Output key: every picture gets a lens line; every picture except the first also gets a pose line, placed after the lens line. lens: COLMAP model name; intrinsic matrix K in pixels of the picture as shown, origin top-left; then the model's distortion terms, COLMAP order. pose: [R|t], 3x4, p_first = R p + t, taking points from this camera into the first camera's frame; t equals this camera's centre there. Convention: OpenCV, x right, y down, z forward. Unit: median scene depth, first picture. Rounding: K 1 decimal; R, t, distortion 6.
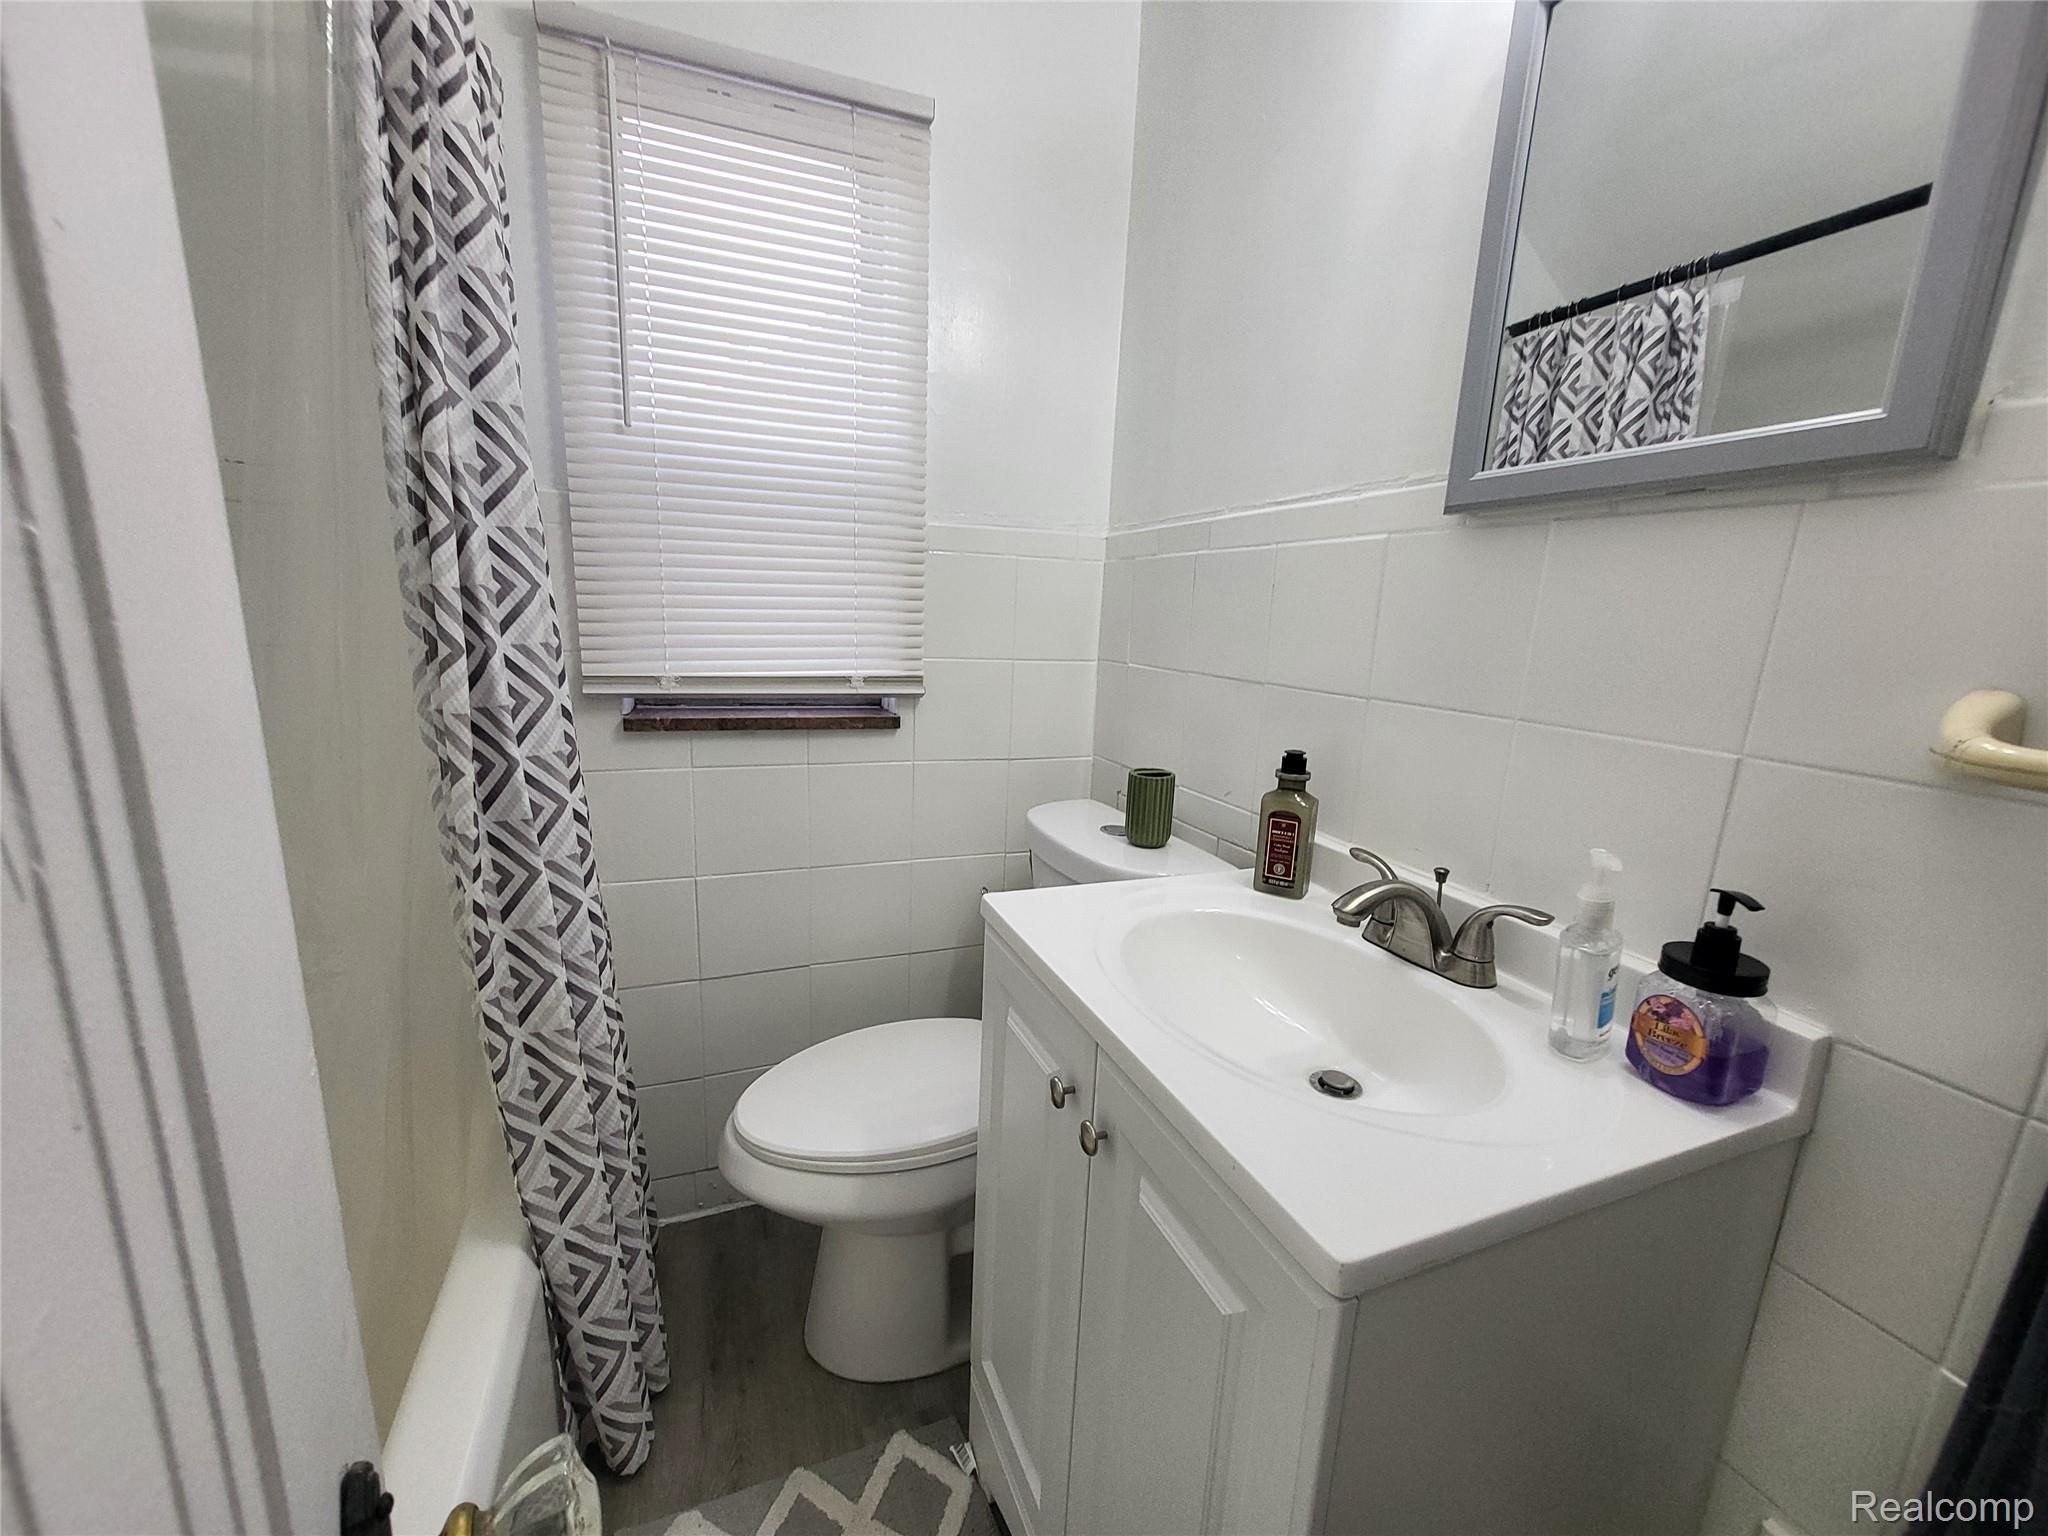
lens RADIAL K [[803.4, 0, 1026.5], [0, 803.4, 776.5], [0, 0, 1]] dist [-0.008166, 0.003281]
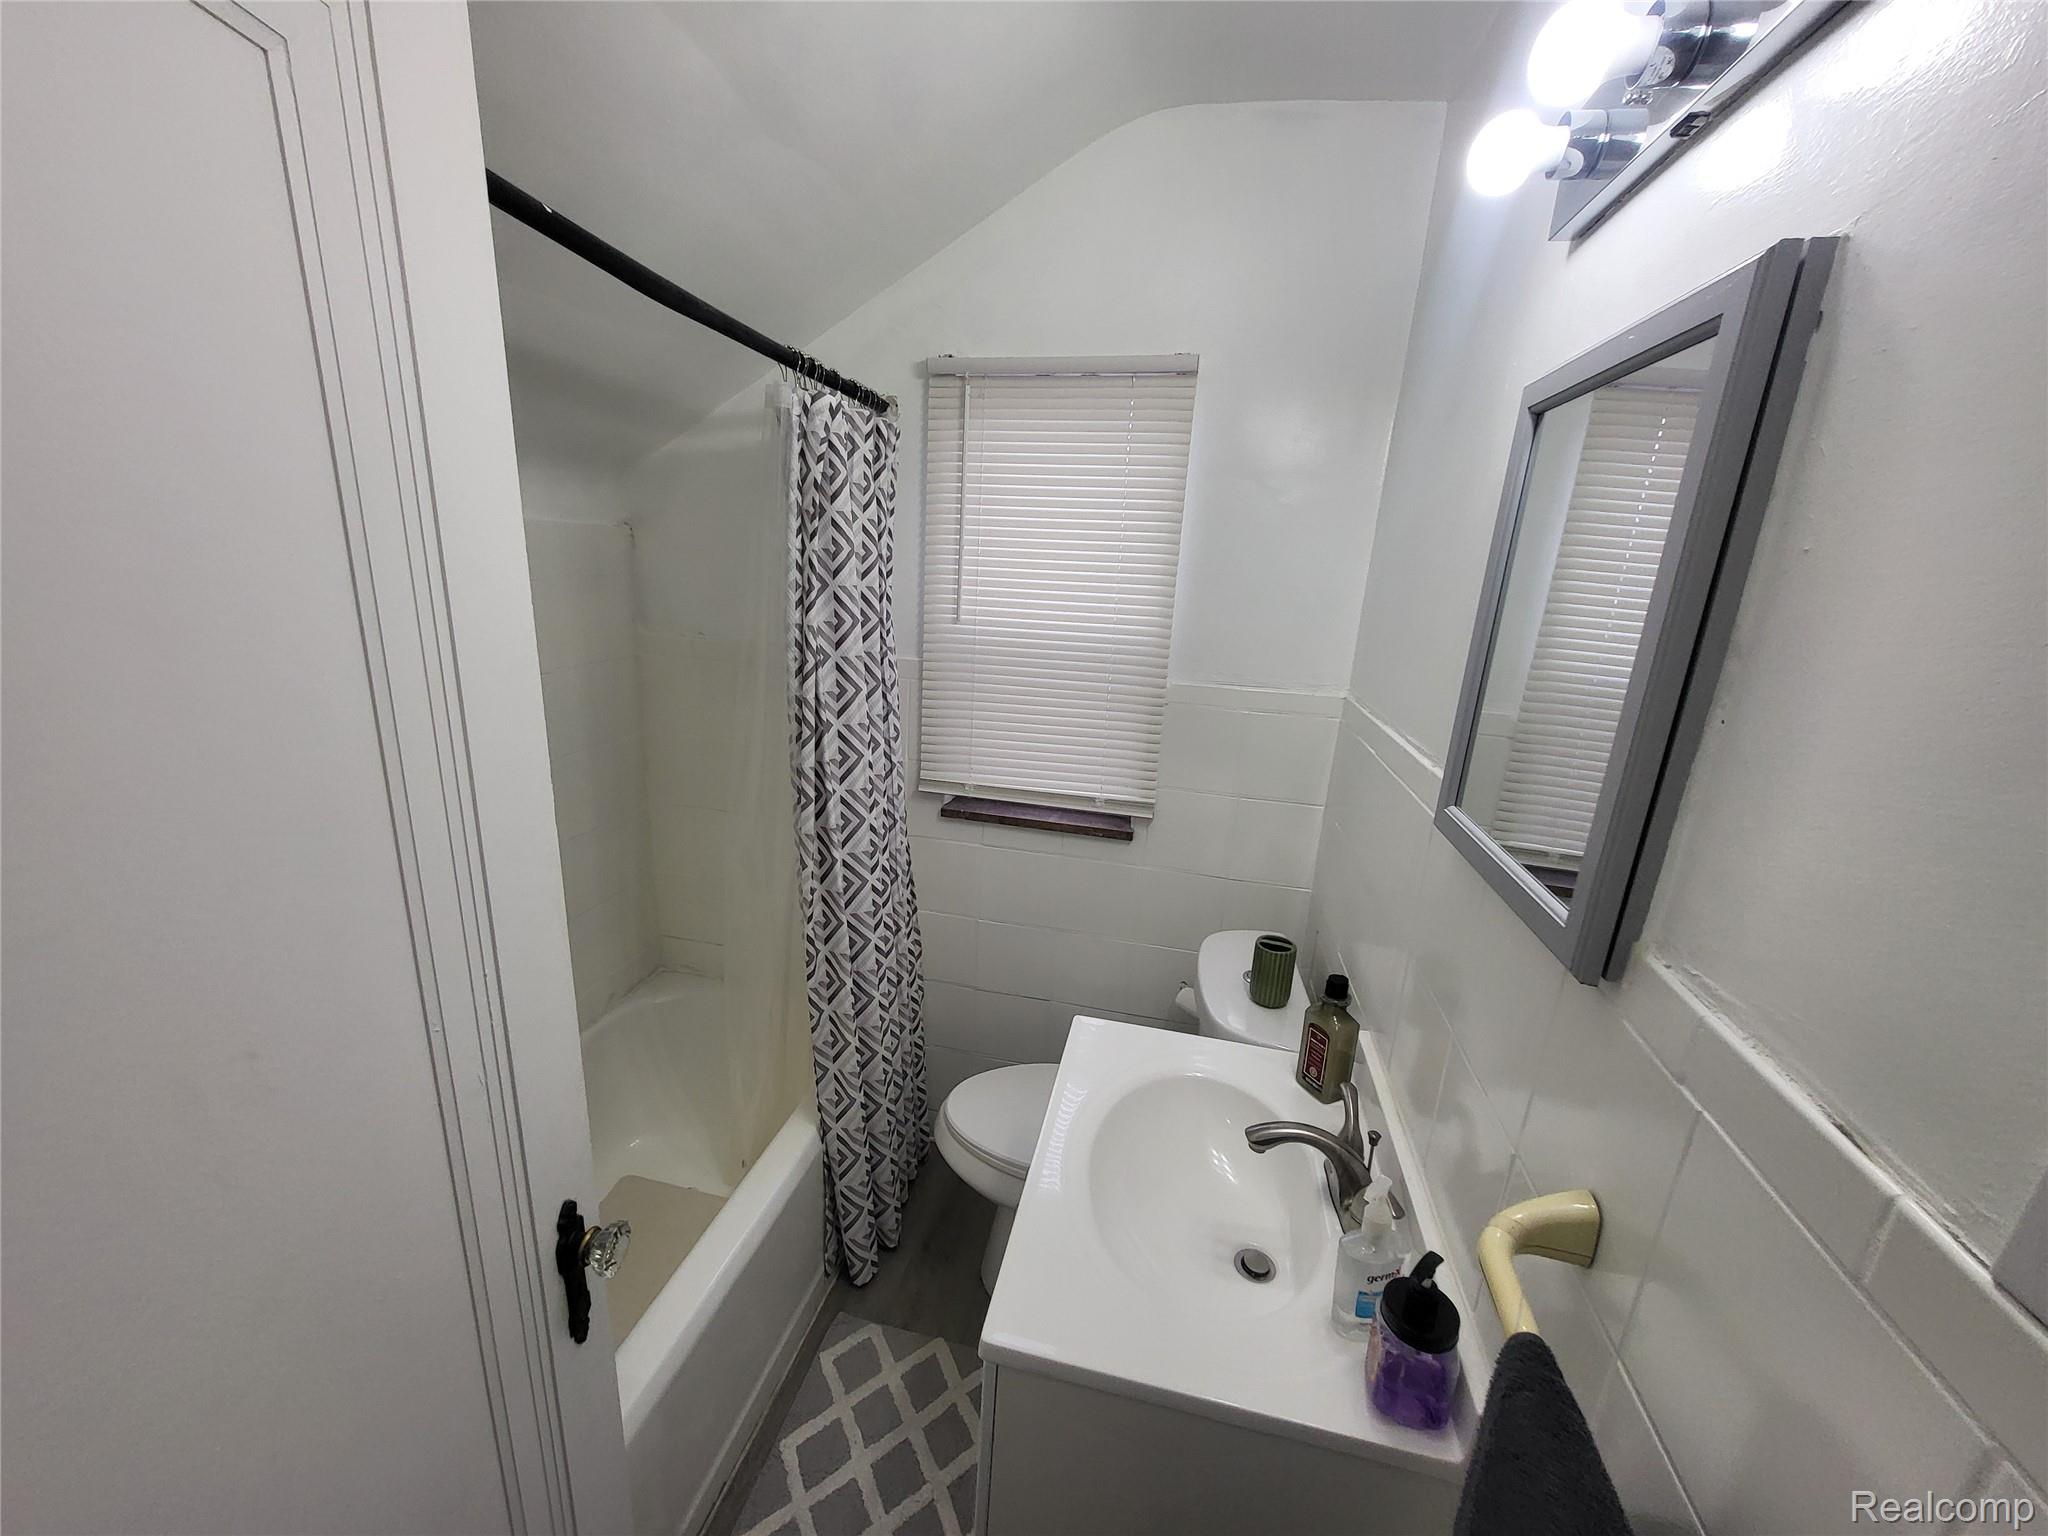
lens RADIAL K [[803.4, 0, 1026.5], [0, 803.4, 776.5], [0, 0, 1]] dist [-0.008166, 0.003281]
pose [[0.824822, 0.155960, -0.543456, 0.567984], [-0.136435, 0.987700, 0.076376, -0.356127], [0.548683, 0.011150, 0.835956, -0.205528]]
